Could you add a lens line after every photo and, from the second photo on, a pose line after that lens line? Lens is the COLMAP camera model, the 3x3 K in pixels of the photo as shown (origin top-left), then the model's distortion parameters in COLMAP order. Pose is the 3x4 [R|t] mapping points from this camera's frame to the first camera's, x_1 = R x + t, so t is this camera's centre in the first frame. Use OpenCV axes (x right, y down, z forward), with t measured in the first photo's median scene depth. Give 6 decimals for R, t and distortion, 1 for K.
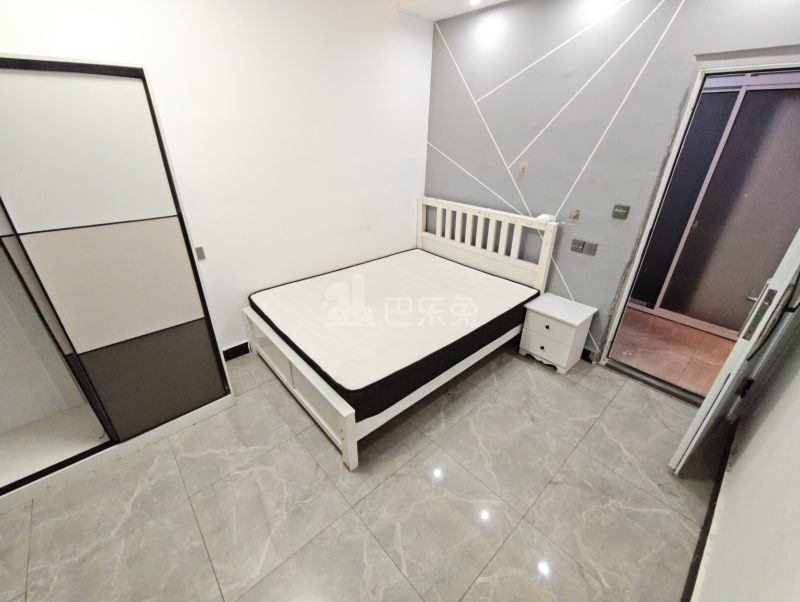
lens RADIAL K [[330.8, 0, 399.8], [0, 330.8, 299.2], [0, 0, 1]] dist [-0.003664, 0.000044]
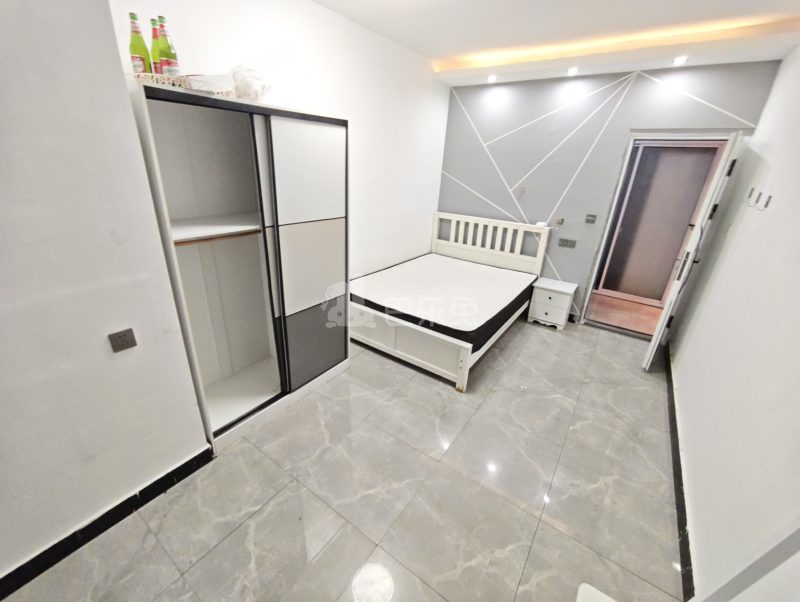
lens RADIAL K [[330.8, 0, 399.9], [0, 330.8, 299.7], [0, 0, 1]] dist [-0.003664, 0.000044]
pose [[0.974436, -0.053577, 0.218182, -0.508534], [0.068129, 0.995887, -0.059724, 0.131986], [-0.214085, 0.073062, 0.974079, -0.270209]]
